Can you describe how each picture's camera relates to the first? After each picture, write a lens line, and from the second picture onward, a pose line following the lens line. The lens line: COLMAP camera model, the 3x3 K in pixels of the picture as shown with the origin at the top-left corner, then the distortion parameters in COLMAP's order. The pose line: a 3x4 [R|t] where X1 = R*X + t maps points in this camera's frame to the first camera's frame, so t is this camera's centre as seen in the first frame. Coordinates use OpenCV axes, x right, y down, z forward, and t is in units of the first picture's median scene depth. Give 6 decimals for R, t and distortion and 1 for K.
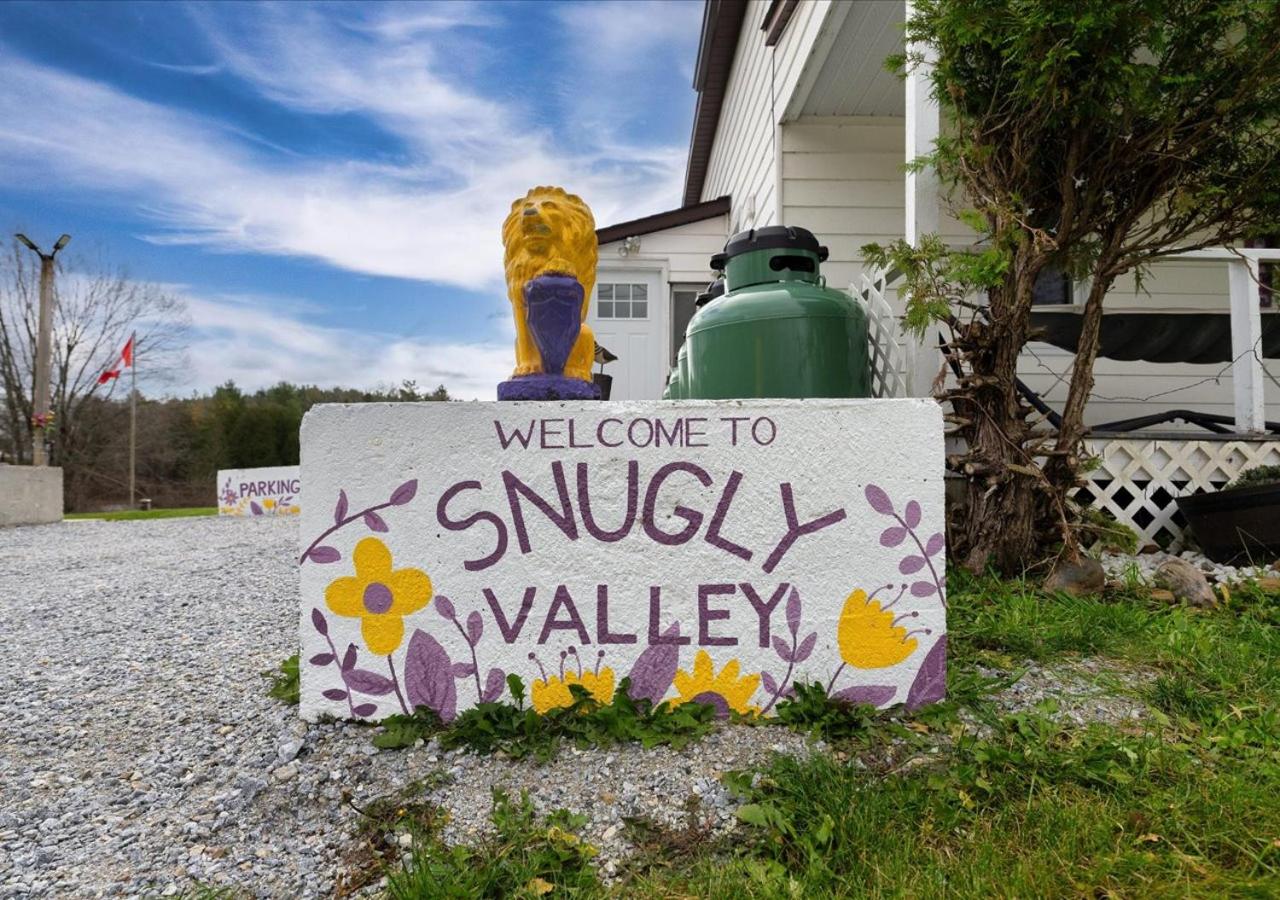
lens RADIAL K [[743.4, 0, 643.8], [0, 743.4, 407.6], [0, 0, 1]] dist [0.009003, 0.000263]
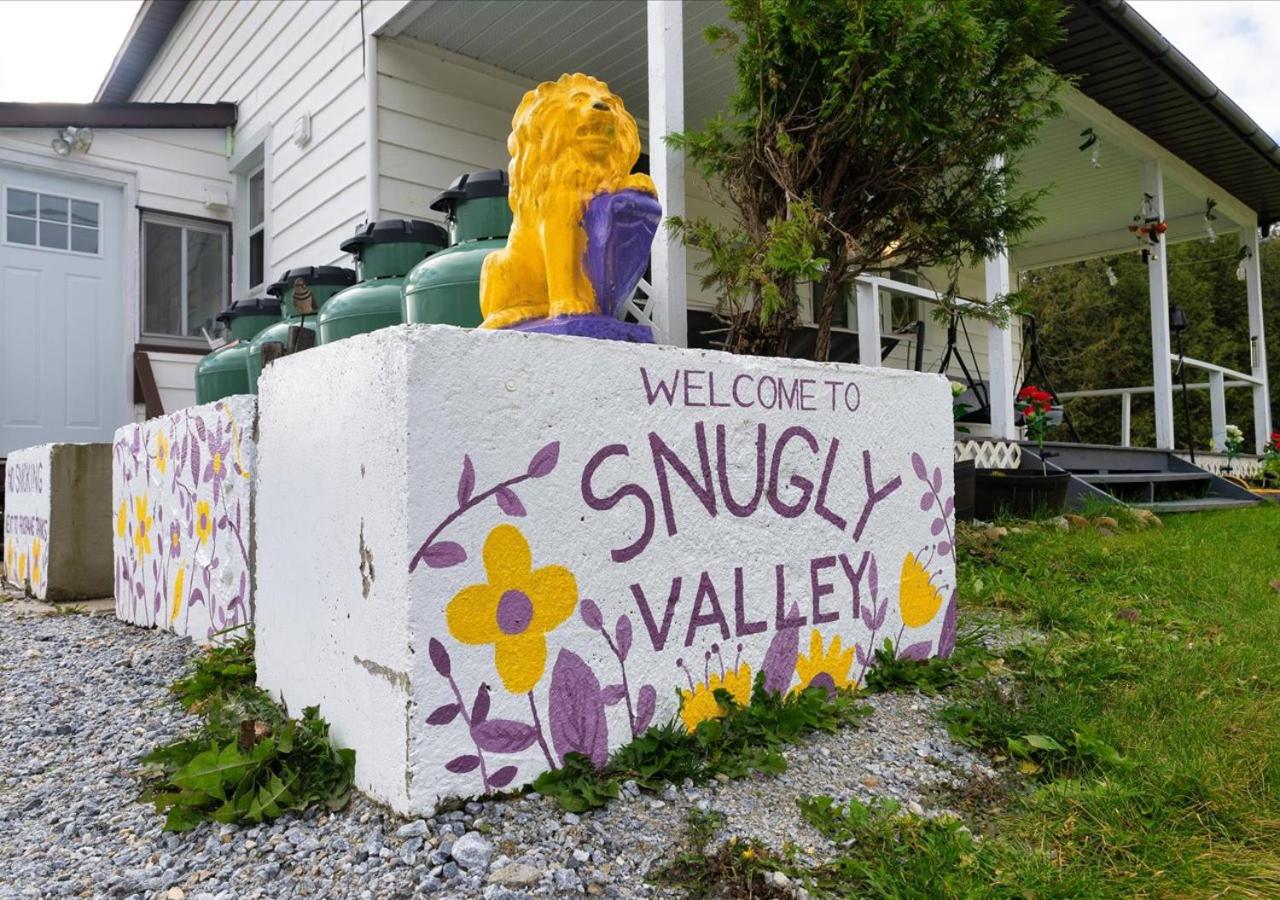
lens RADIAL K [[925.9, 0, 645.3], [0, 925.9, 401.6], [0, 0, 1]] dist [0.009465, -0.002761]
pose [[0.742997, 0.043901, 0.667854, -0.853372], [-0.033854, 0.999034, -0.028008, 0.081057], [-0.668438, -0.001800, 0.743765, 0.279811]]
